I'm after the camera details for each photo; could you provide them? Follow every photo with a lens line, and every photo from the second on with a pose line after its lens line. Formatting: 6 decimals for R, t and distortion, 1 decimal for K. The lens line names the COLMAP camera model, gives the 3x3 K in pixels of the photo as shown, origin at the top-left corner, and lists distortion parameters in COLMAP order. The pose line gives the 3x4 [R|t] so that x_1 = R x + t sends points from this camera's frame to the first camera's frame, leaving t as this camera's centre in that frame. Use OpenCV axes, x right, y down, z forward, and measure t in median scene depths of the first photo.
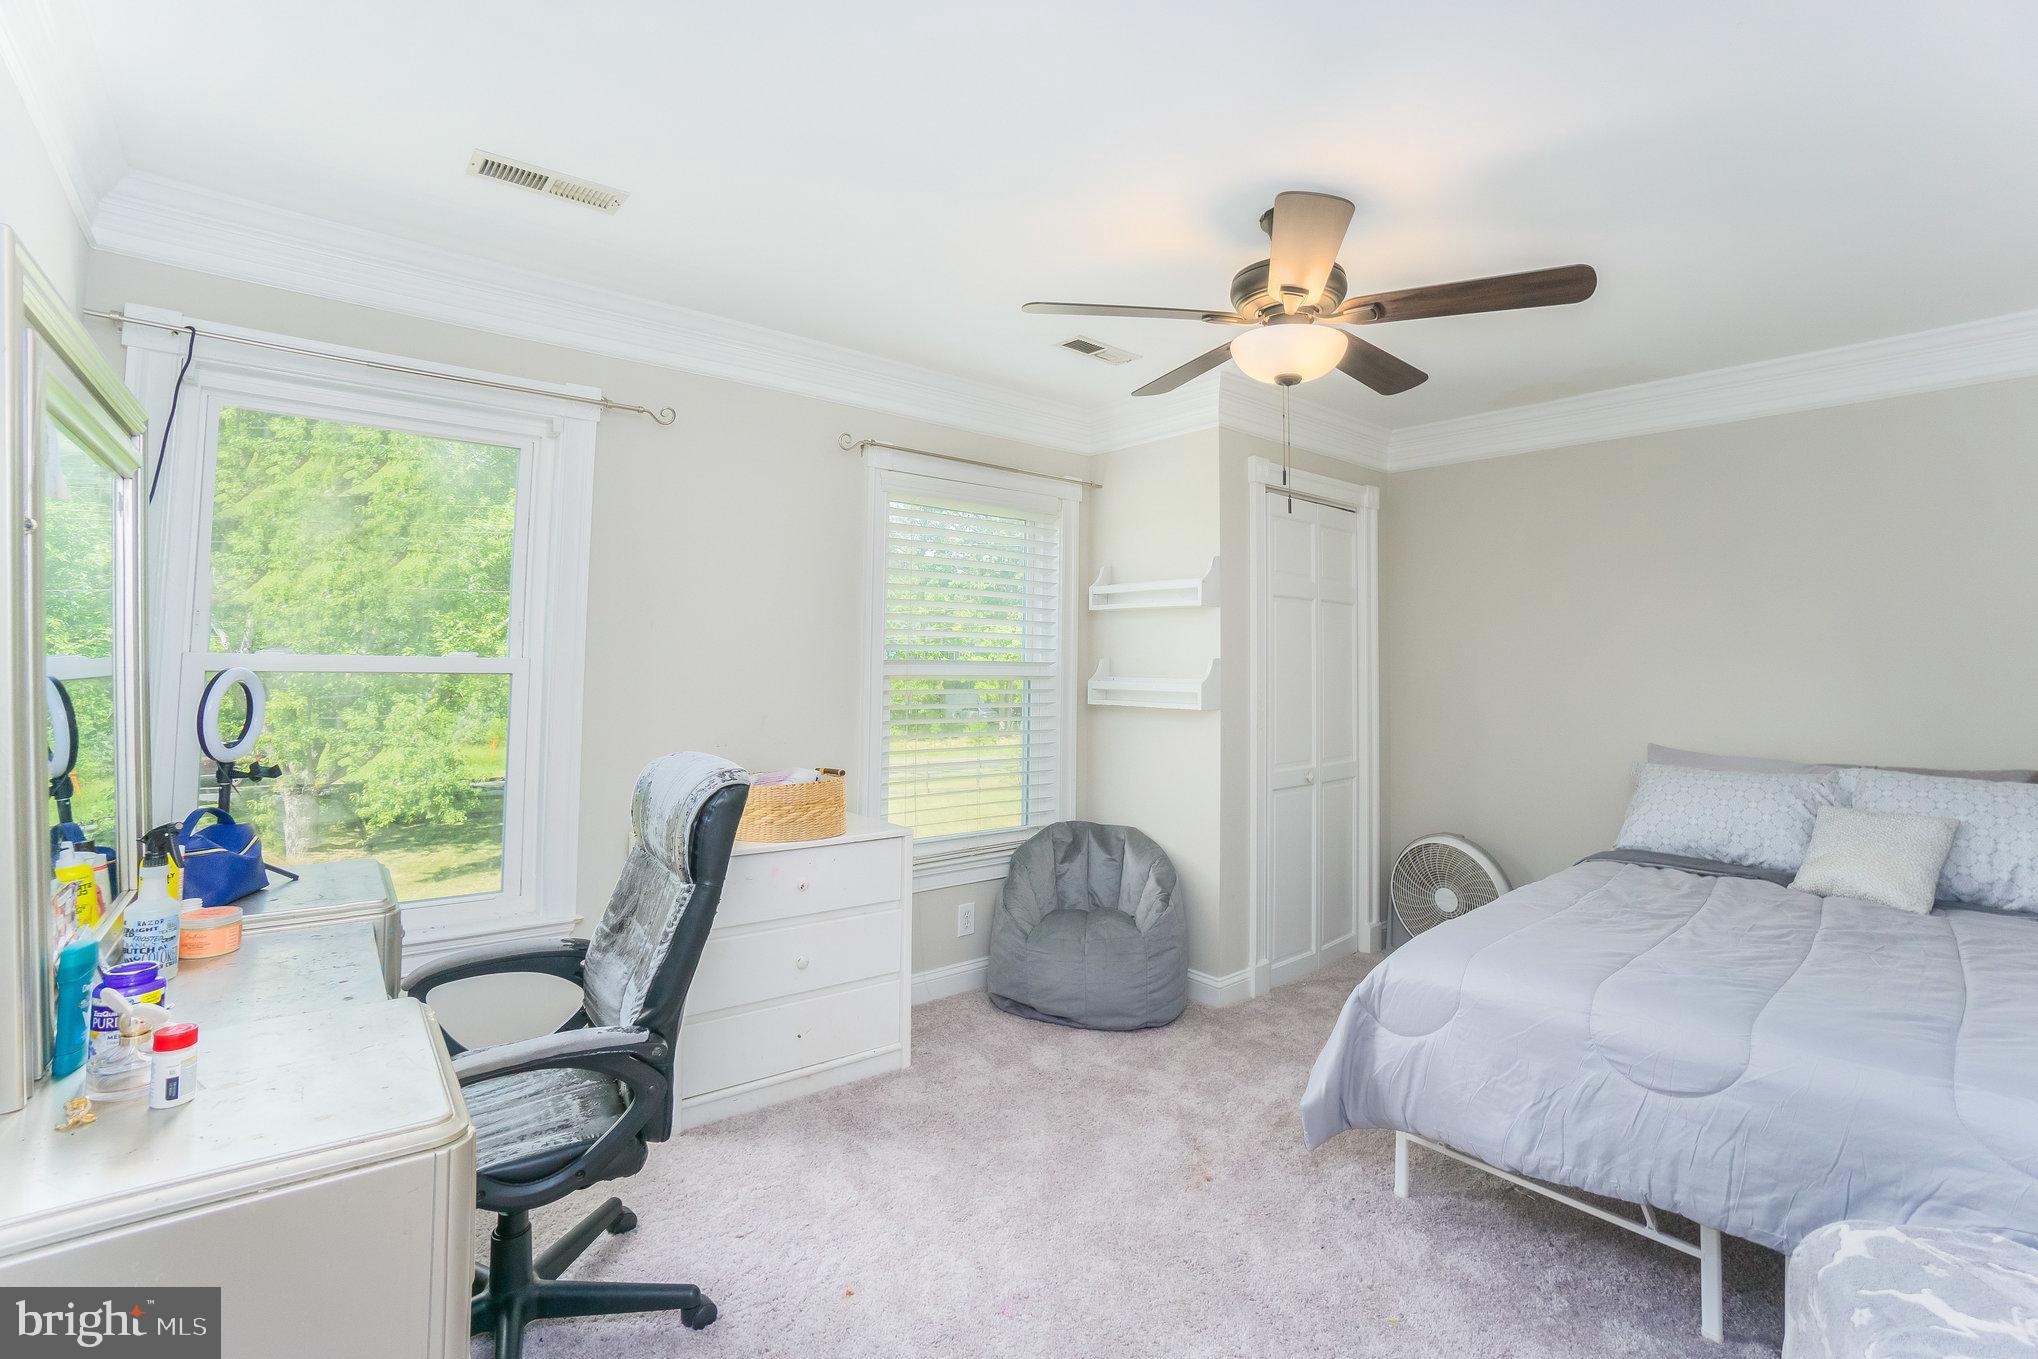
lens RADIAL K [[915.8, 0, 1029.6], [0, 915.8, 673.9], [0, 0, 1]] dist [-0.047554, 0.015161]
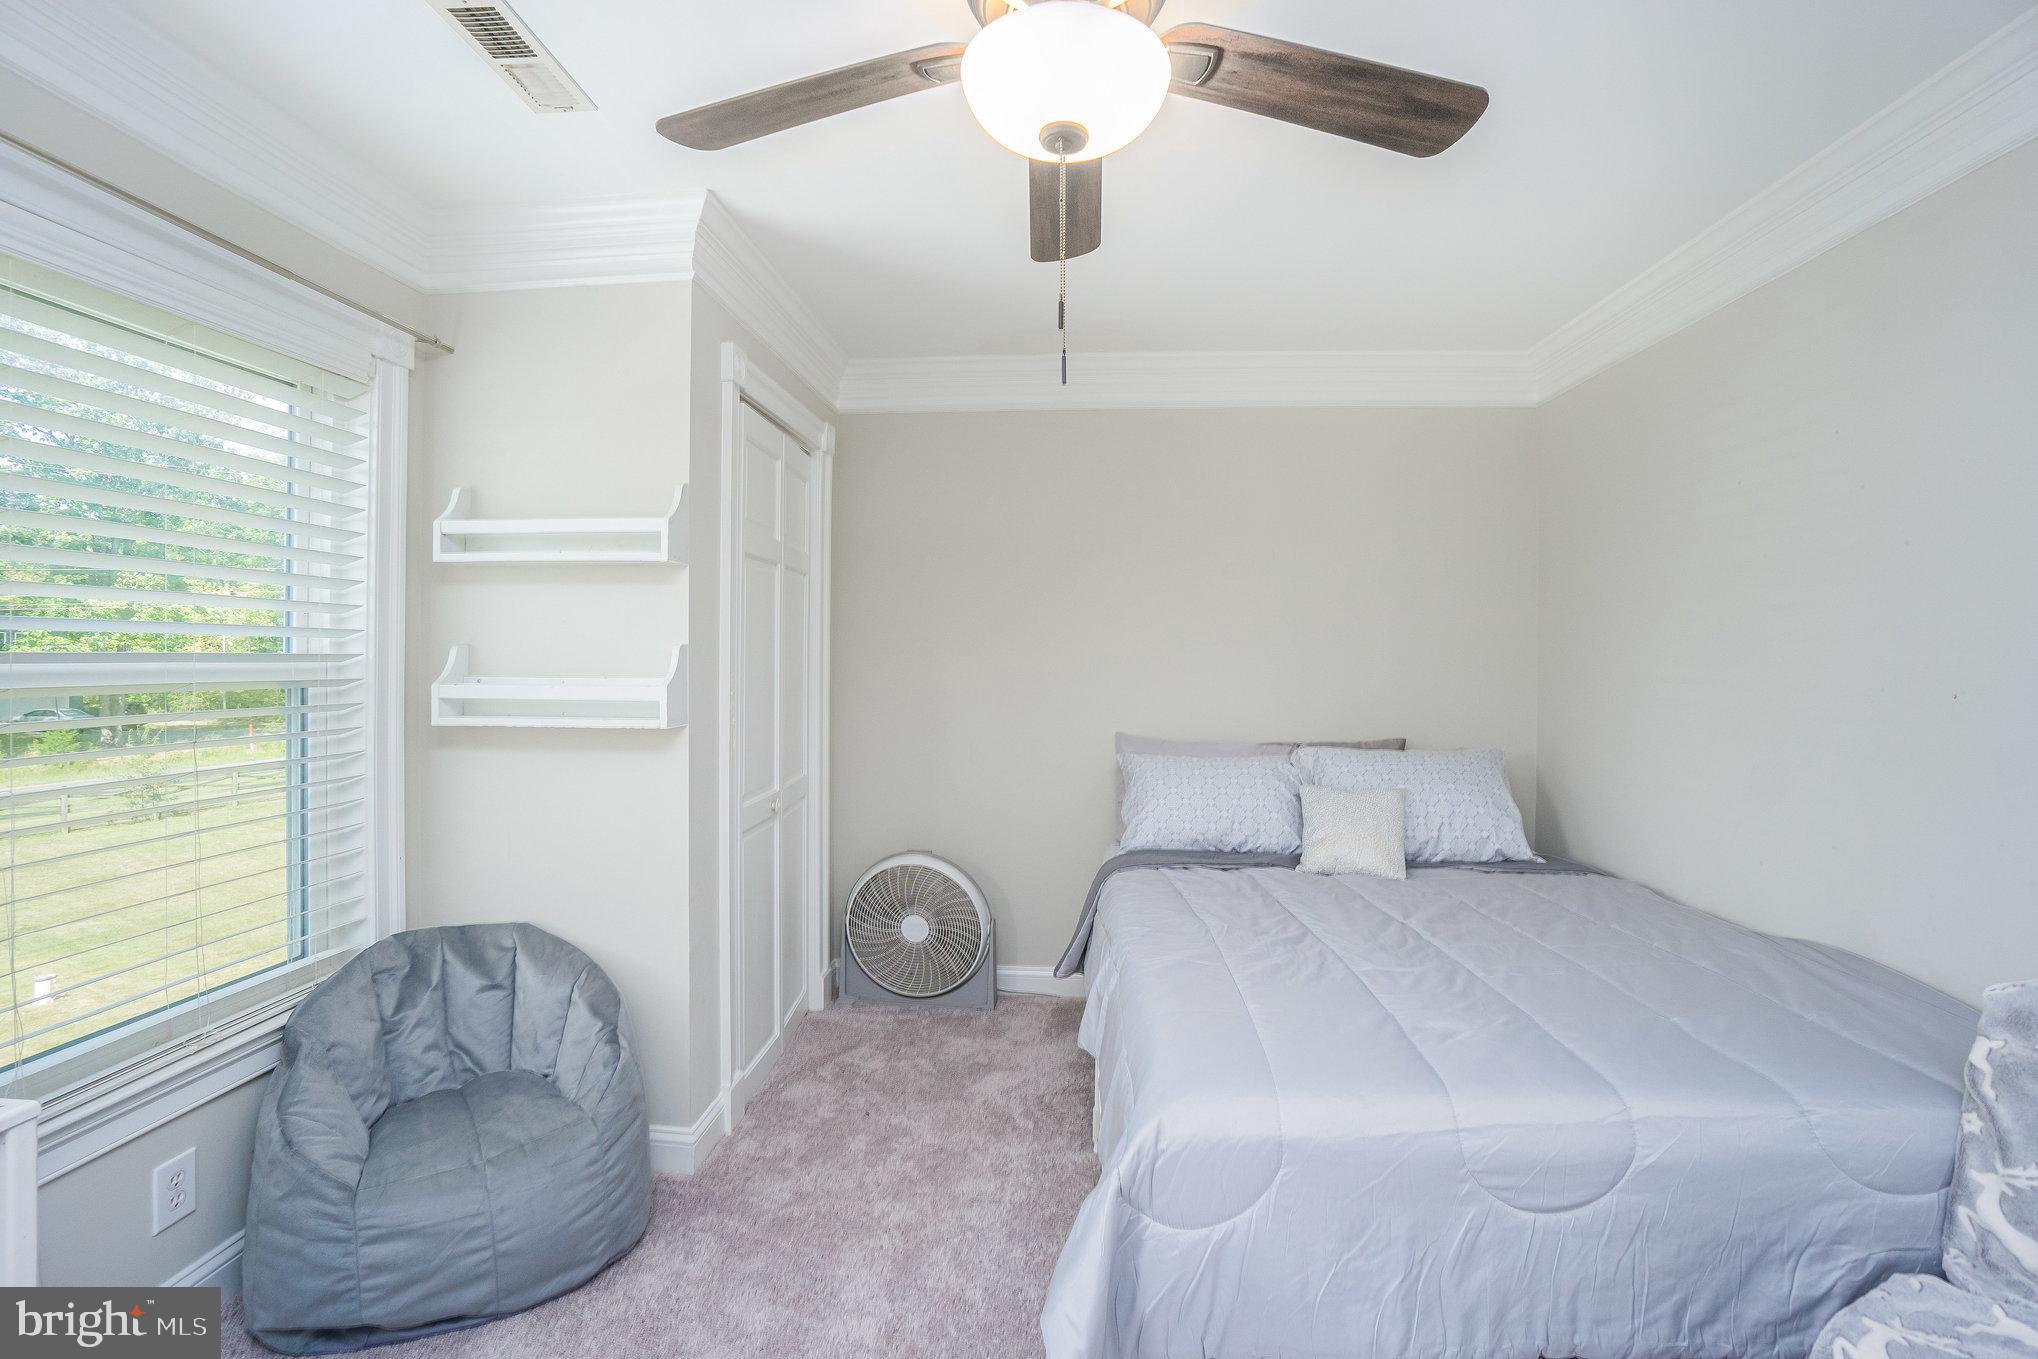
lens RADIAL K [[915.8, 0, 1013.6], [0, 915.8, 676.9], [0, 0, 1]] dist [-0.047554, 0.015161]
pose [[0.718846, -0.025688, 0.694695, -0.071505], [0.011748, 0.999623, 0.024807, -0.007926], [-0.695070, -0.009672, 0.718877, 0.370649]]
